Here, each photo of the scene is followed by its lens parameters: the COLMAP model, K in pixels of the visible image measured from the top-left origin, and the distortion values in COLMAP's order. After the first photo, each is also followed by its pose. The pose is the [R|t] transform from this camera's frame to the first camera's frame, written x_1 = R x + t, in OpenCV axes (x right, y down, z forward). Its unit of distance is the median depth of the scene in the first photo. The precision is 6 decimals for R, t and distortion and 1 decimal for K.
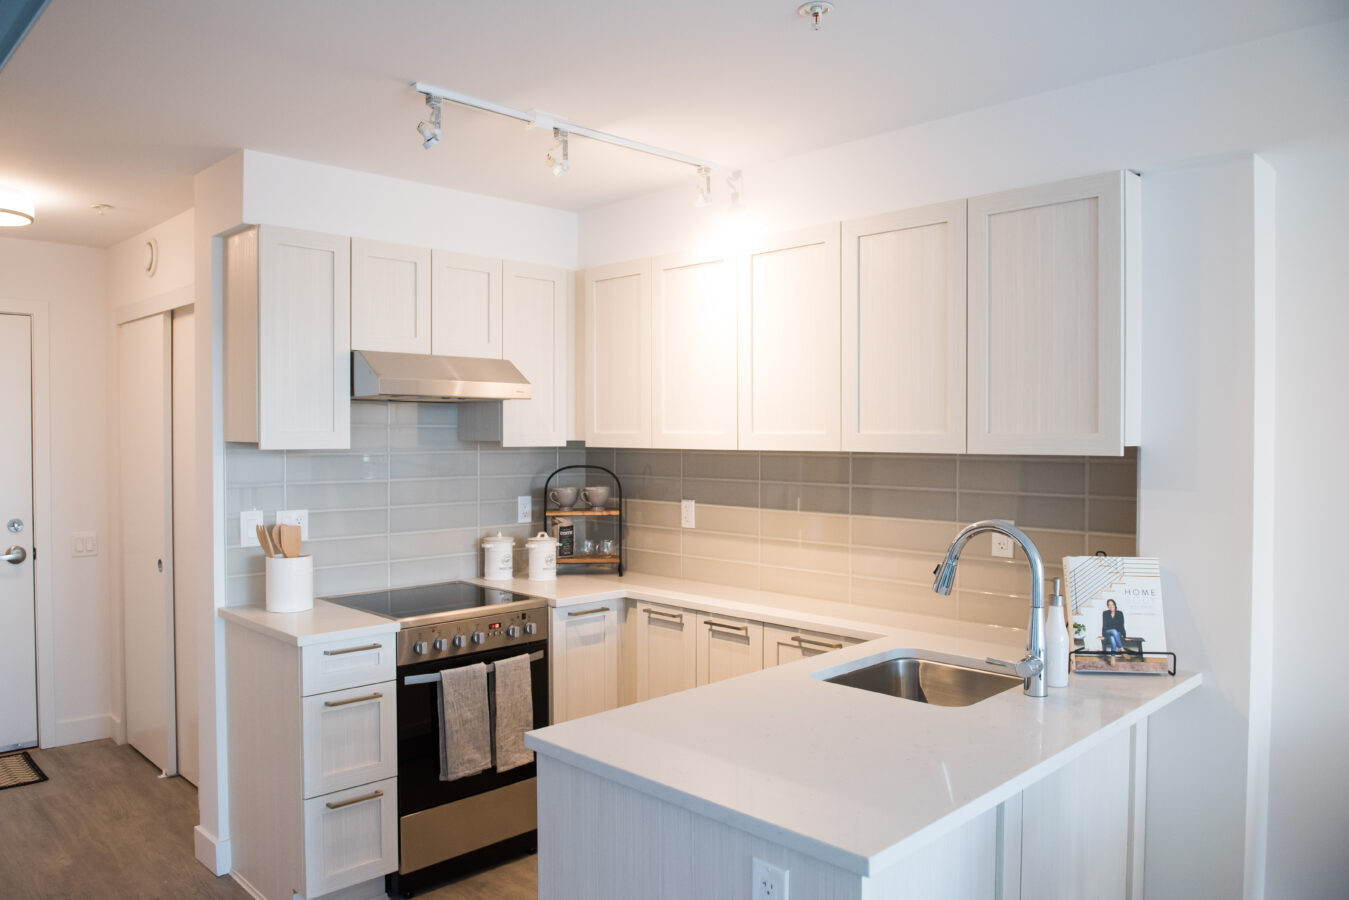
lens RADIAL K [[968.6, 0, 665.8], [0, 968.6, 453.5], [0, 0, 1]] dist [-0.043204, -0.001088]
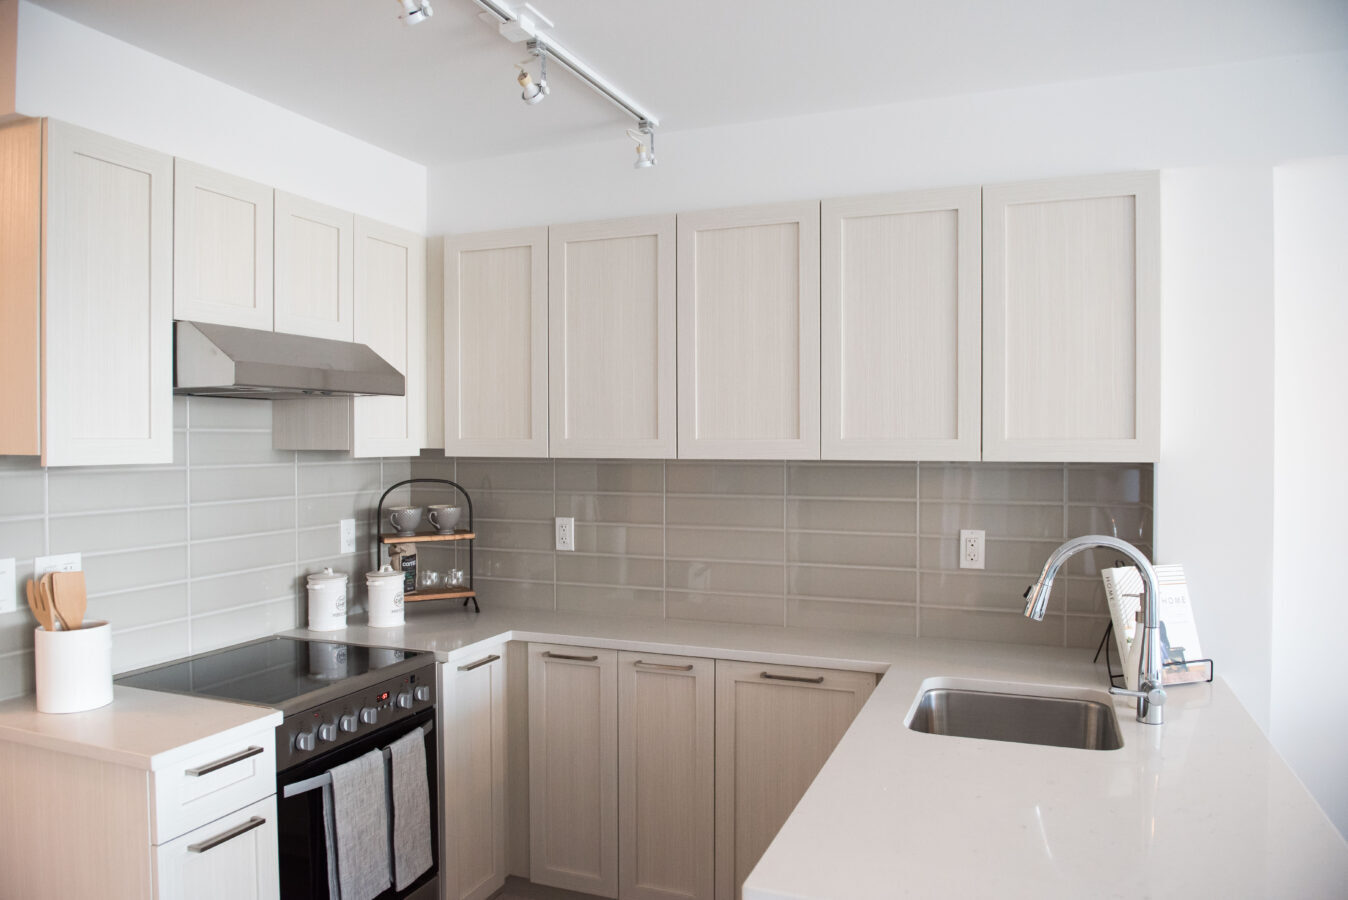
lens RADIAL K [[932.4, 0, 656.6], [0, 932.4, 452.8], [0, 0, 1]] dist [-0.047180, -0.002744]
pose [[0.915291, -0.007612, 0.402721, -0.273838], [0.009581, 0.999950, -0.002873, -0.006879], [-0.402678, 0.006488, 0.915318, 0.257854]]
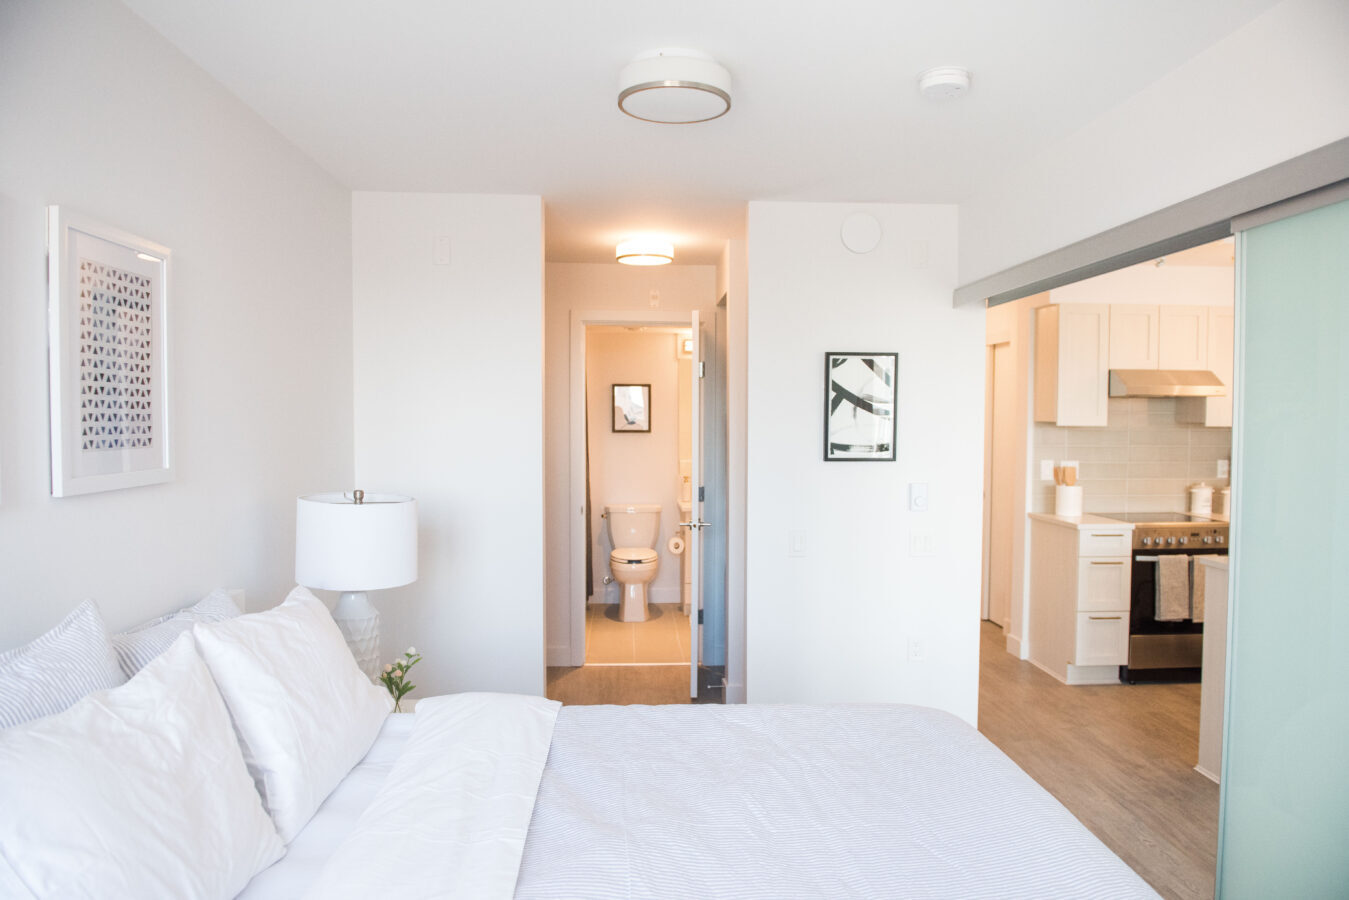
lens RADIAL K [[968.6, 0, 665.8], [0, 968.6, 453.5], [0, 0, 1]] dist [-0.043204, -0.001088]
pose [[0.757860, 0.028421, -0.651797, 0.199650], [-0.016732, 0.999569, 0.024131, 0.016039], [0.652202, -0.007382, 0.758009, -0.831220]]
